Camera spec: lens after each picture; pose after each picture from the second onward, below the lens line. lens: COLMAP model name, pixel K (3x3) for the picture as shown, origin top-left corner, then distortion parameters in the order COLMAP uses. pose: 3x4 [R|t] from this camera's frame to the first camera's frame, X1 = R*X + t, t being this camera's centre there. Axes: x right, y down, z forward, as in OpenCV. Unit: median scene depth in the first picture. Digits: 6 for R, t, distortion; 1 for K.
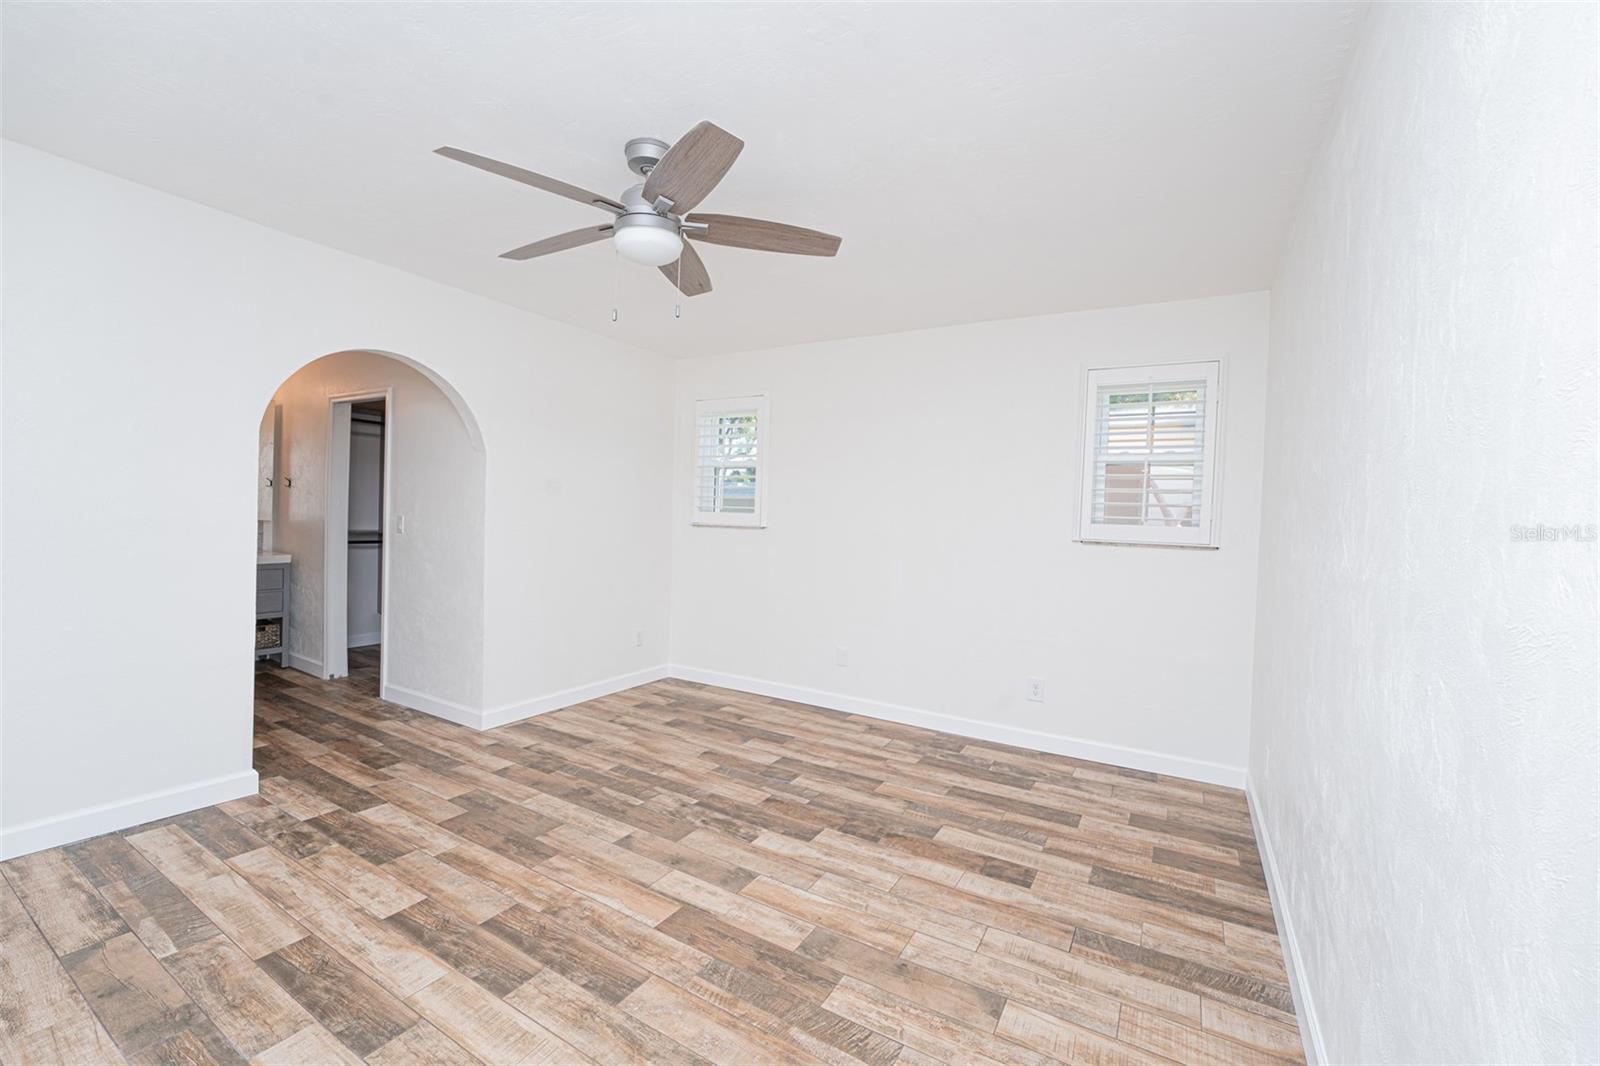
lens RADIAL K [[652.4, 0, 800.0], [0, 652.4, 533.0], [0, 0, 1]] dist [-0.026536, 0.000222]
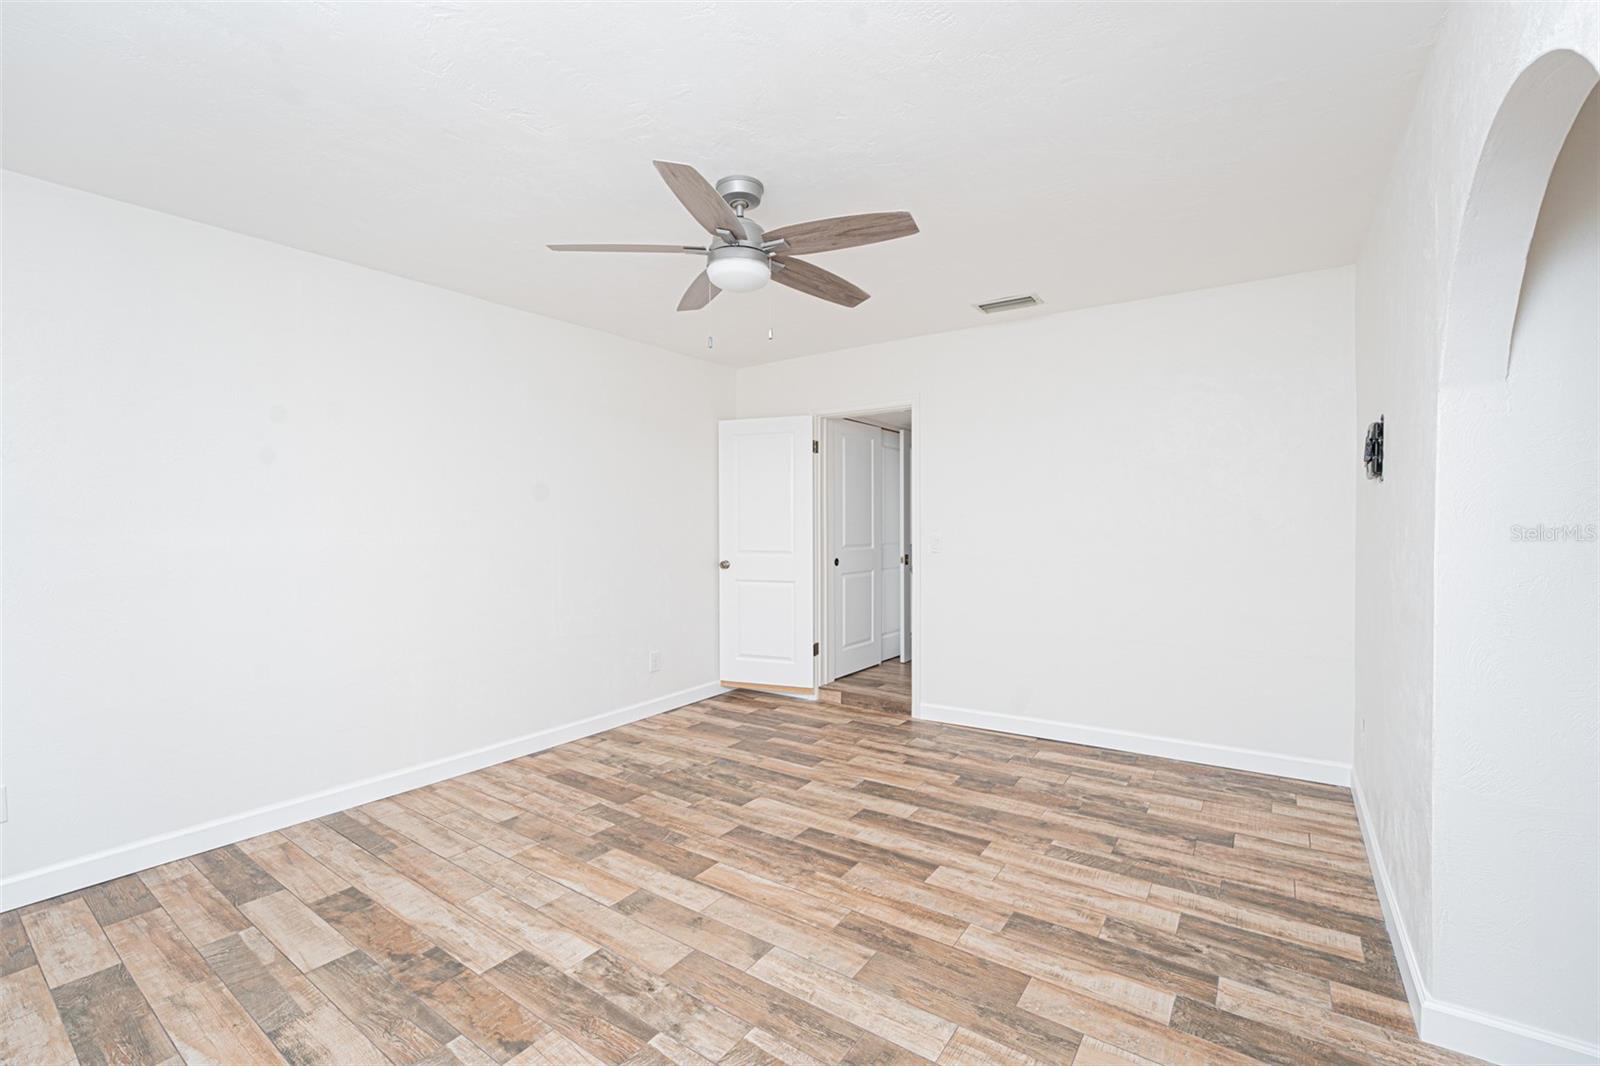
lens RADIAL K [[652.4, 0, 800.0], [0, 652.4, 533.0], [0, 0, 1]] dist [-0.026536, 0.000222]
pose [[-0.997028, -0.032494, 0.069849, -0.390701], [-0.029698, 0.998730, 0.040692, -0.061178], [-0.071083, 0.038496, -0.996727, 1.917771]]
